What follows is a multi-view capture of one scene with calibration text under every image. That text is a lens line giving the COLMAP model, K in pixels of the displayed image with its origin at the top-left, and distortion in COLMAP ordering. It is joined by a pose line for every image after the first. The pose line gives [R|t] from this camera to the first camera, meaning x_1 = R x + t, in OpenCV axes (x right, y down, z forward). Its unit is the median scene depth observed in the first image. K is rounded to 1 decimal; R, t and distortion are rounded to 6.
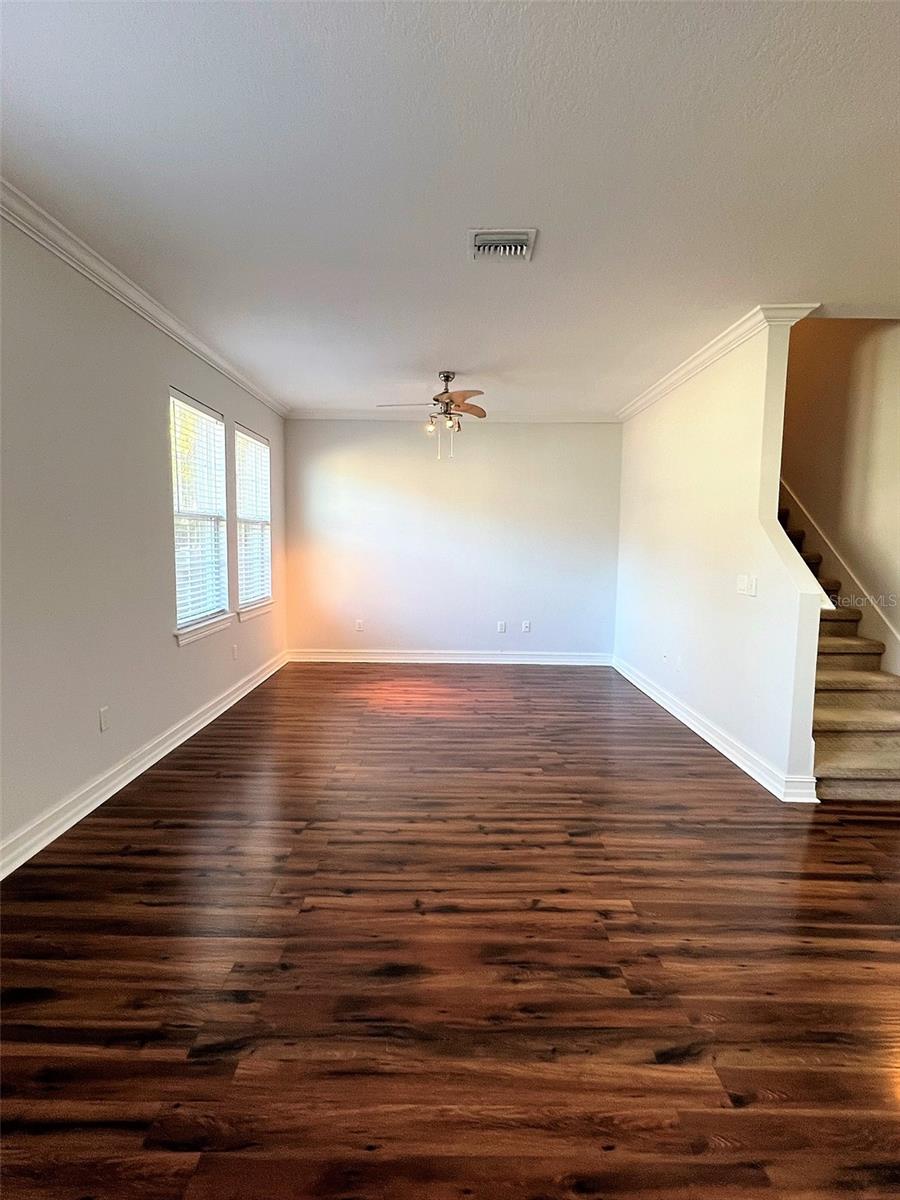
lens RADIAL K [[594.4, 0, 447.7], [0, 594.4, 597.5], [0, 0, 1]] dist [-0.001697, 0.002646]
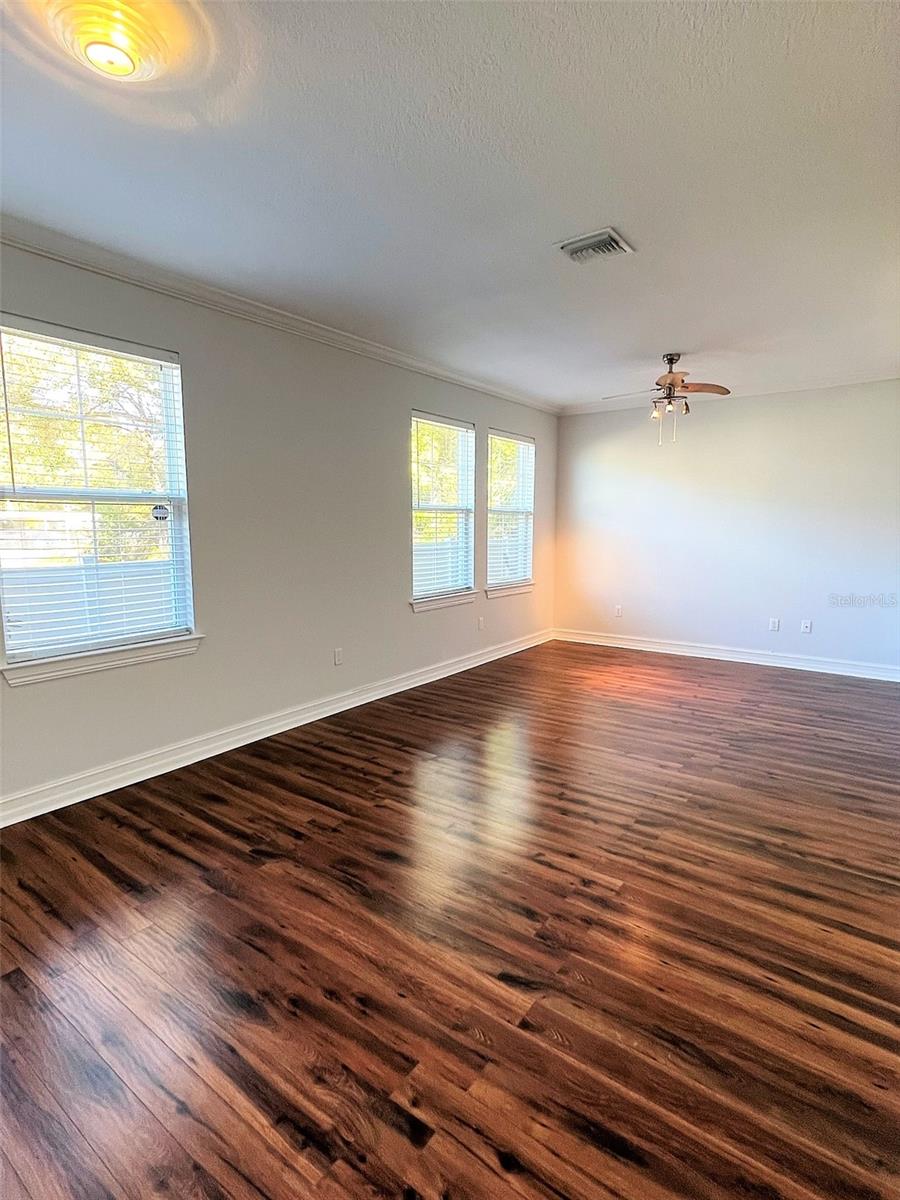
lens RADIAL K [[594.4, 0, 446.9], [0, 594.4, 589.4], [0, 0, 1]] dist [-0.001697, 0.002646]
pose [[0.814988, 0.051740, -0.577163, 0.487450], [-0.047723, 0.998615, 0.022133, 0.002137], [0.577509, 0.009506, 0.816329, -0.005704]]
